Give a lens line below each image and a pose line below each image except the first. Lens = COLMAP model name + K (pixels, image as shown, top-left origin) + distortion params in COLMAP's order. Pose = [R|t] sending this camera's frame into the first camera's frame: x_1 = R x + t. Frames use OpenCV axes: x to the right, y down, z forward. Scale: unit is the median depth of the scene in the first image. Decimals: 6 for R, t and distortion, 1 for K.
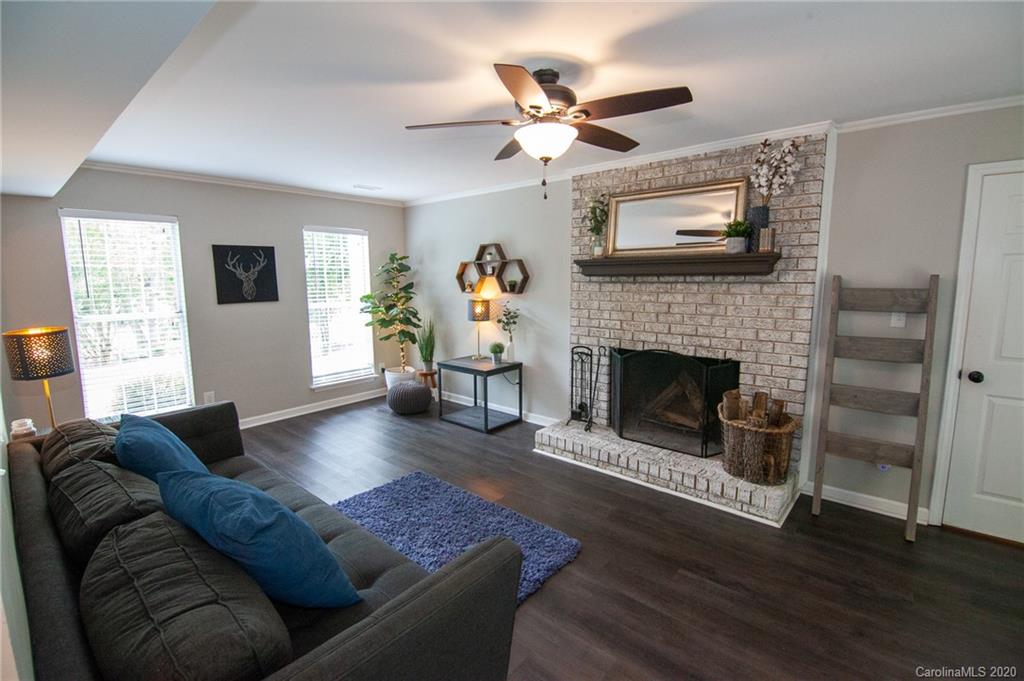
lens RADIAL K [[457.7, 0, 509.2], [0, 457.7, 336.7], [0, 0, 1]] dist [-0.001474, -0.010601]
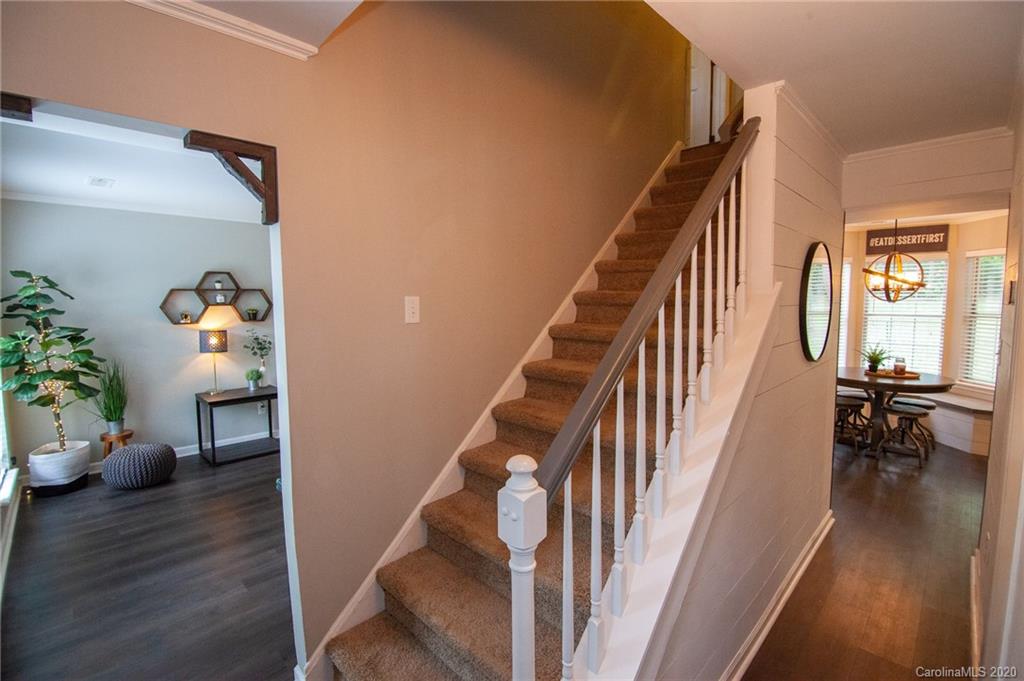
lens RADIAL K [[457.7, 0, 509.2], [0, 457.7, 336.7], [0, 0, 1]] dist [-0.001474, -0.010601]
pose [[0.071116, -0.070297, 0.994988, -1.226034], [0.138367, 0.988565, 0.059954, -0.051604], [-0.987824, 0.133410, 0.080029, 0.422539]]
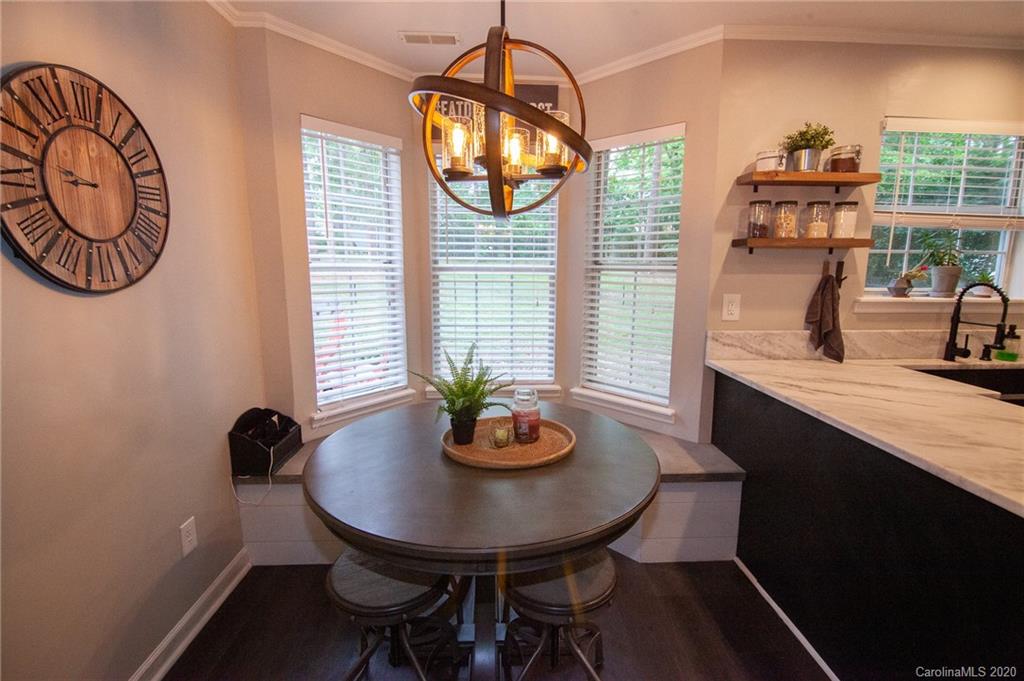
lens RADIAL K [[457.7, 0, 509.2], [0, 457.7, 336.7], [0, 0, 1]] dist [-0.001474, -0.010601]
pose [[-0.678794, -0.111570, 0.725803, -0.251558], [0.098868, 0.965506, 0.240882, 0.068825], [-0.727642, 0.235268, -0.644349, -0.229347]]
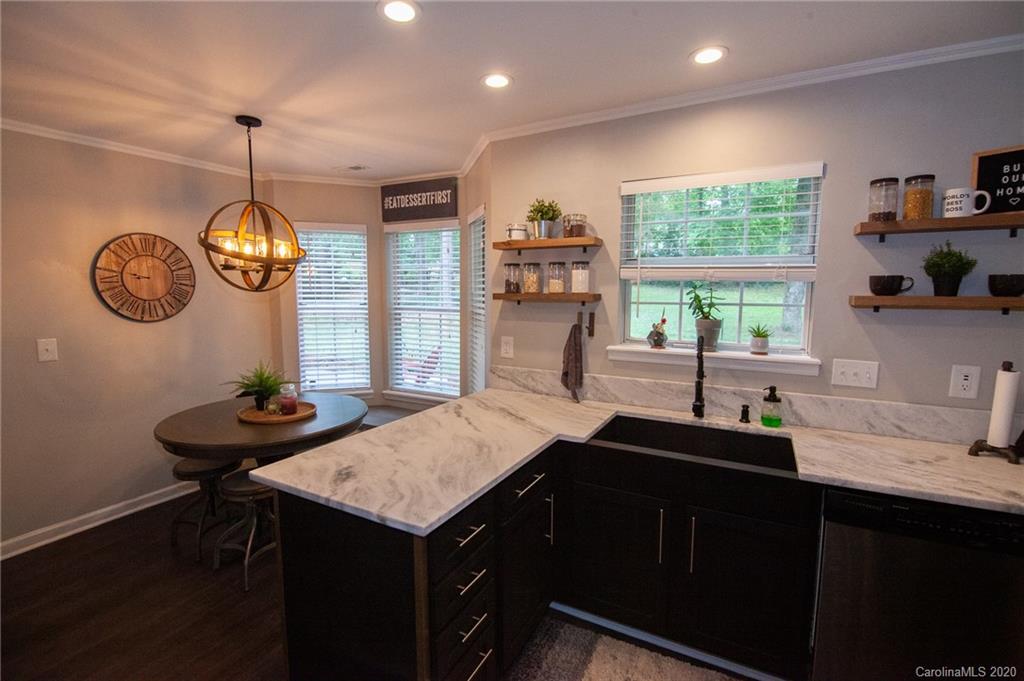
lens RADIAL K [[457.7, 0, 509.2], [0, 457.7, 336.7], [0, 0, 1]] dist [-0.001474, -0.010601]
pose [[-0.211088, -0.097174, 0.972625, -0.717430], [0.128421, 0.983664, 0.126148, 0.094443], [-0.968994, 0.151534, -0.195161, -0.685921]]
